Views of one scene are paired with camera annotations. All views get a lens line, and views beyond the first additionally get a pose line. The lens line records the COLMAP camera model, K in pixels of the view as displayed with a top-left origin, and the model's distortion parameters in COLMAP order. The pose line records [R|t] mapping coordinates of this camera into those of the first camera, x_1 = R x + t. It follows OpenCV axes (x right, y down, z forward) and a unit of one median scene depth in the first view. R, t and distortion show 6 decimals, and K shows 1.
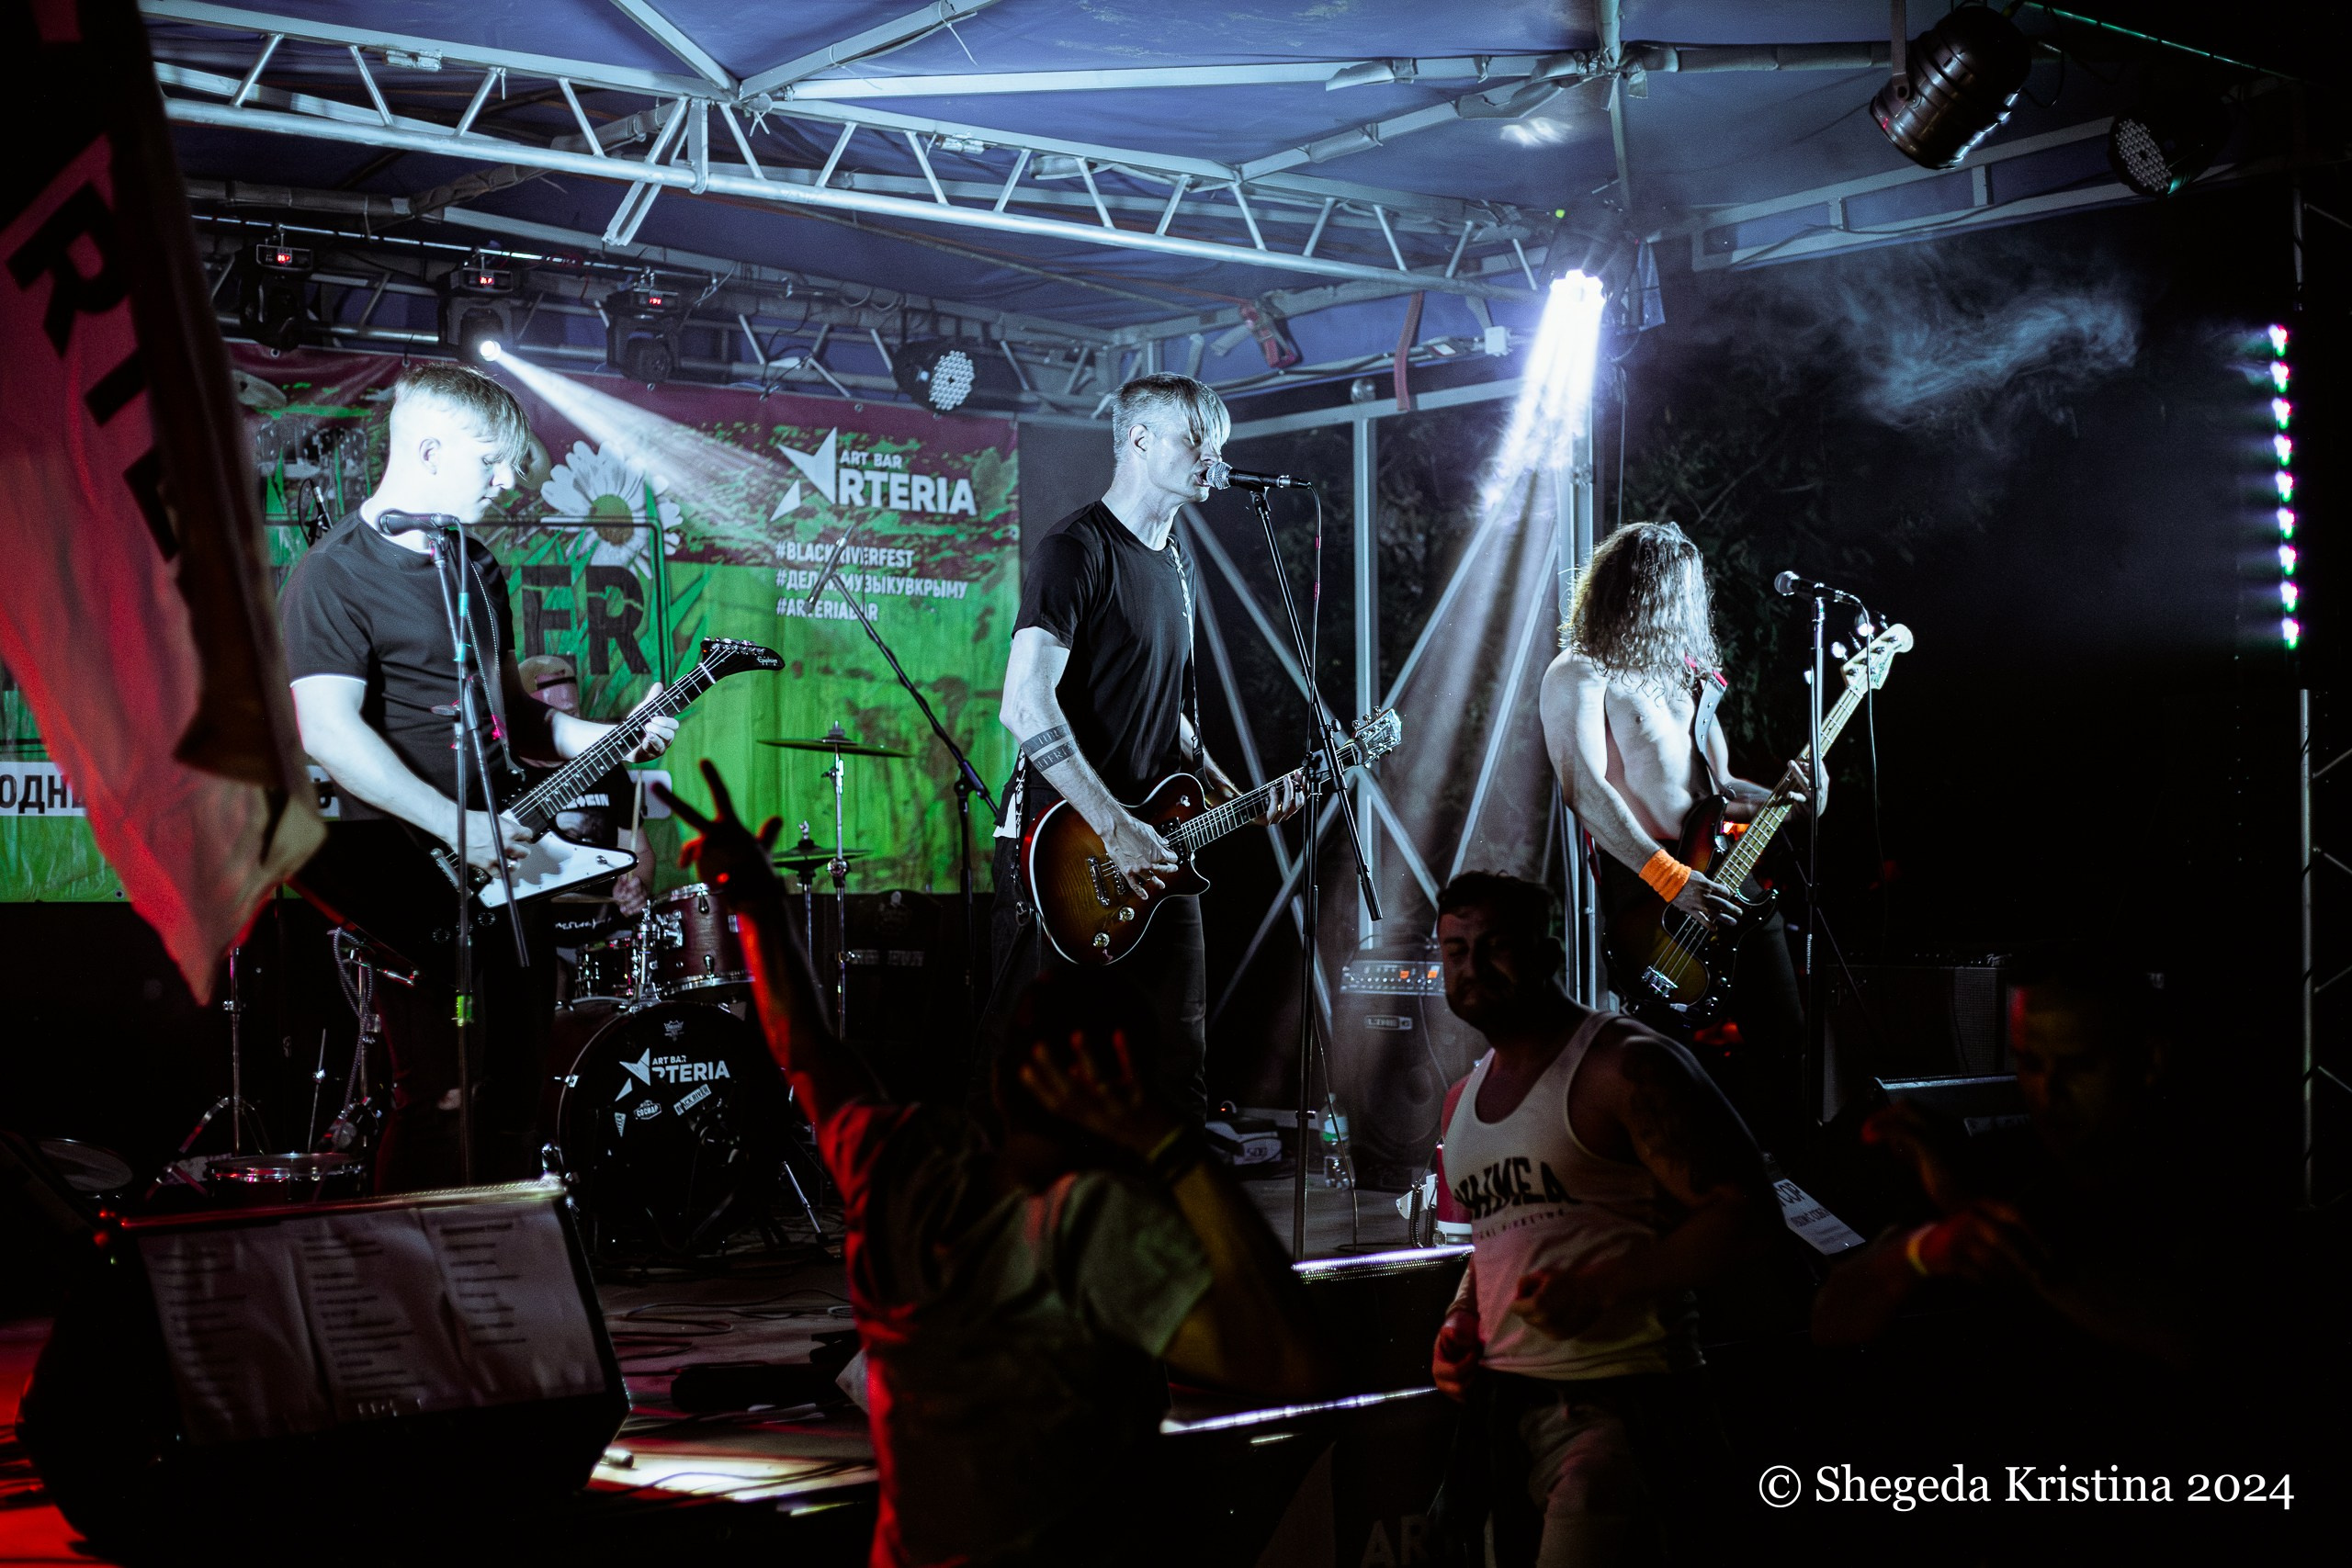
lens RADIAL K [[3442.3, 0, 1180.3], [0, 3442.3, 780.1], [0, 0, 1]] dist [-0.101420, 0.033688]
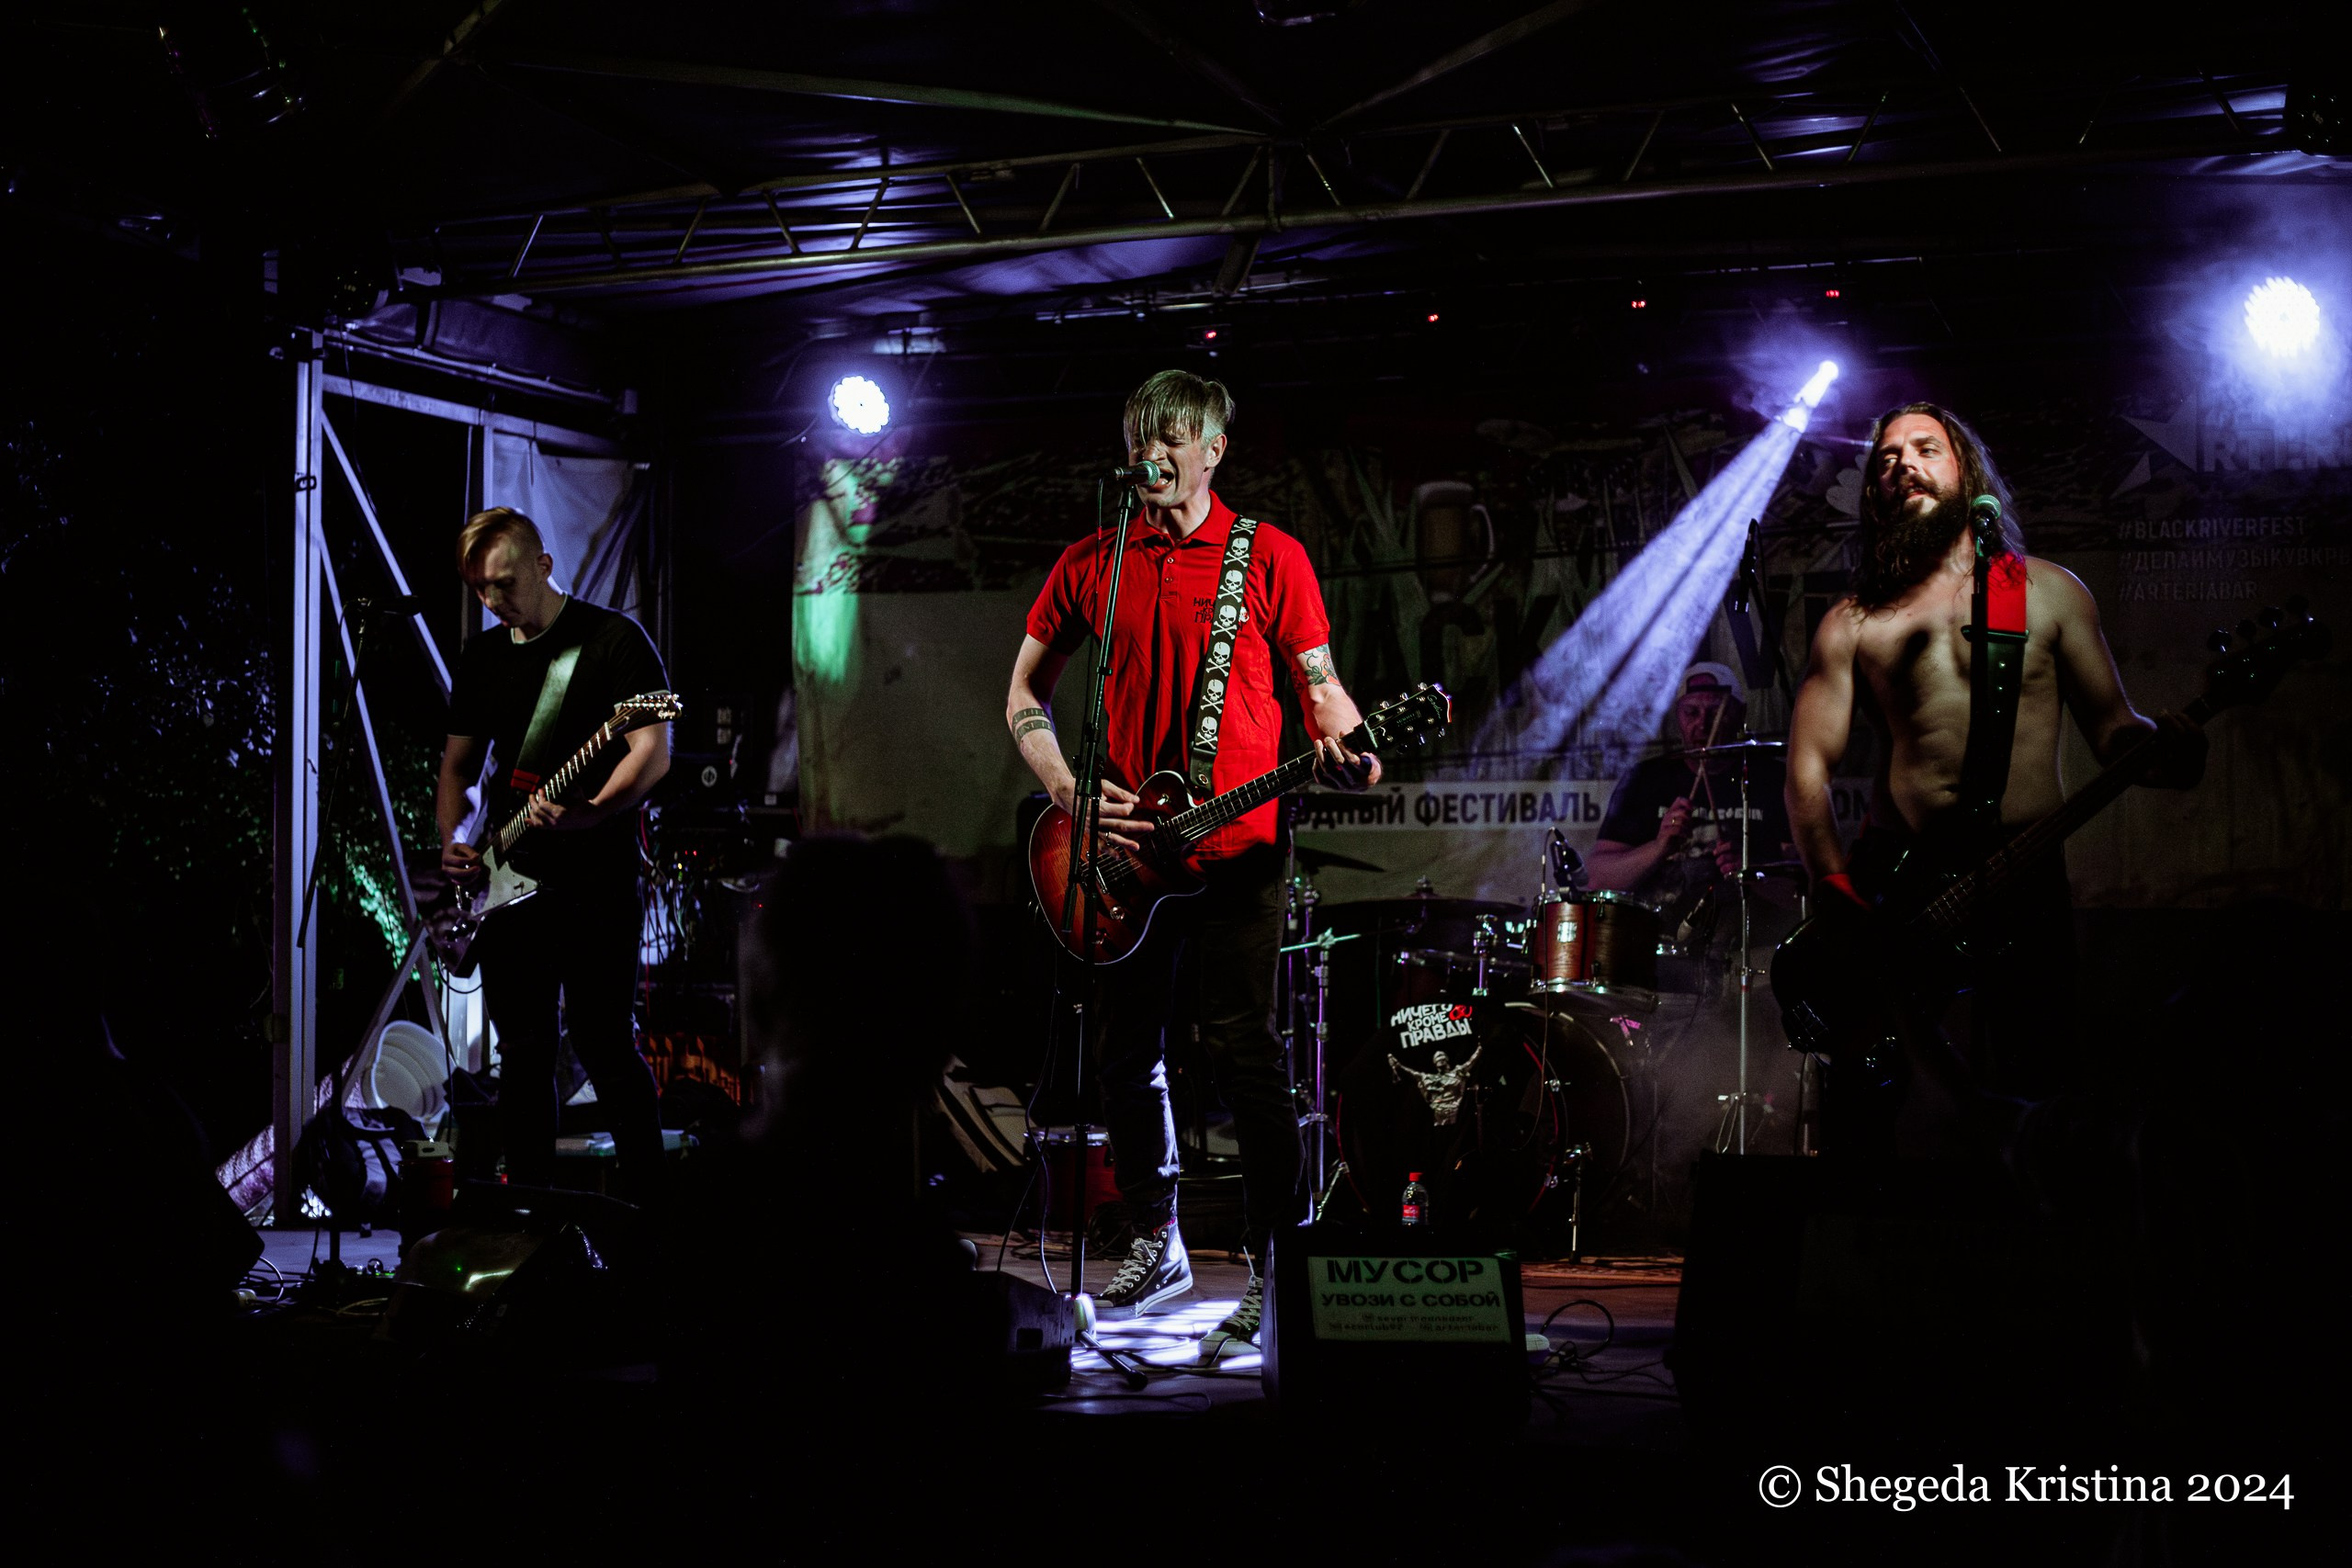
lens RADIAL K [[3481.2, 0, 1135.9], [0, 3481.2, 736.9], [0, 0, 1]] dist [-0.086649, -0.047784]
pose [[0.443380, -0.035117, -0.895646, 0.609944], [0.015429, 0.999383, -0.031546, 0.013173], [0.896201, 0.000168, 0.443648, 0.373364]]
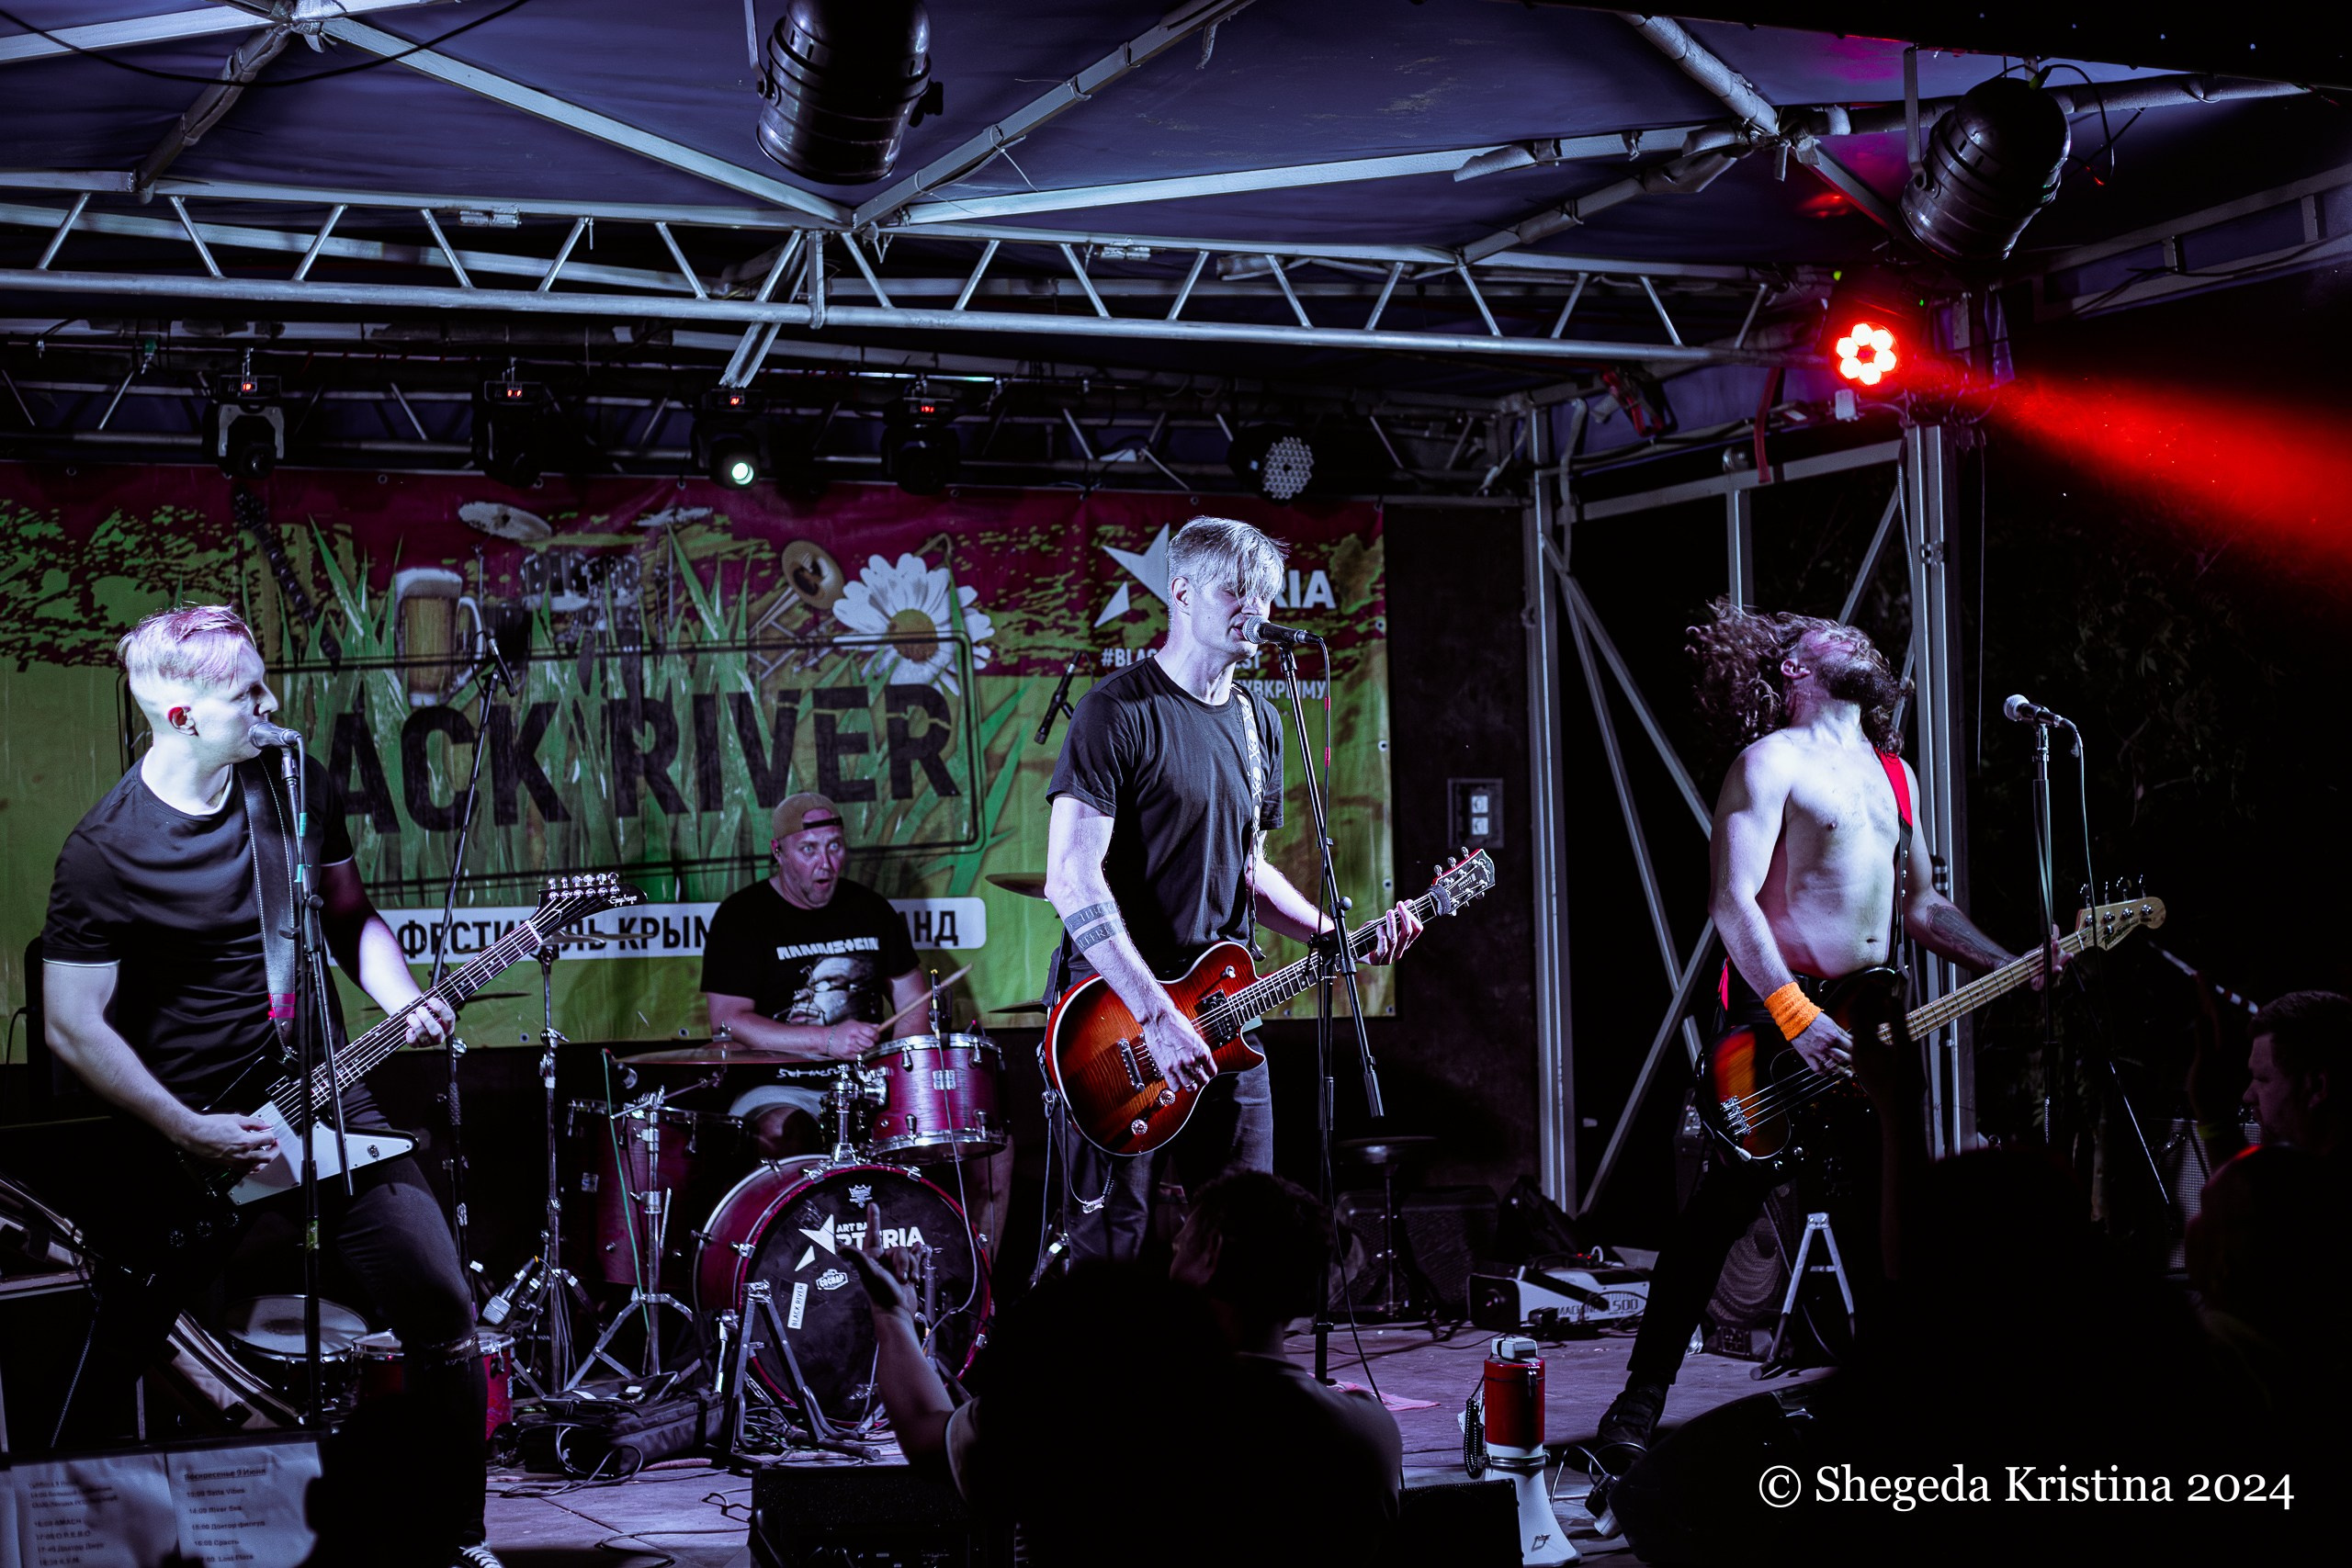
lens RADIAL K [[3761.2, 0, 1160.1], [0, 3761.2, 692.0], [0, 0, 1]] dist [-0.088339, -0.059896]
pose [[0.966400, -0.028833, -0.255419, 0.166798], [0.022238, 0.999342, -0.028670, -0.028860], [0.256077, 0.022026, 0.966405, 0.009849]]
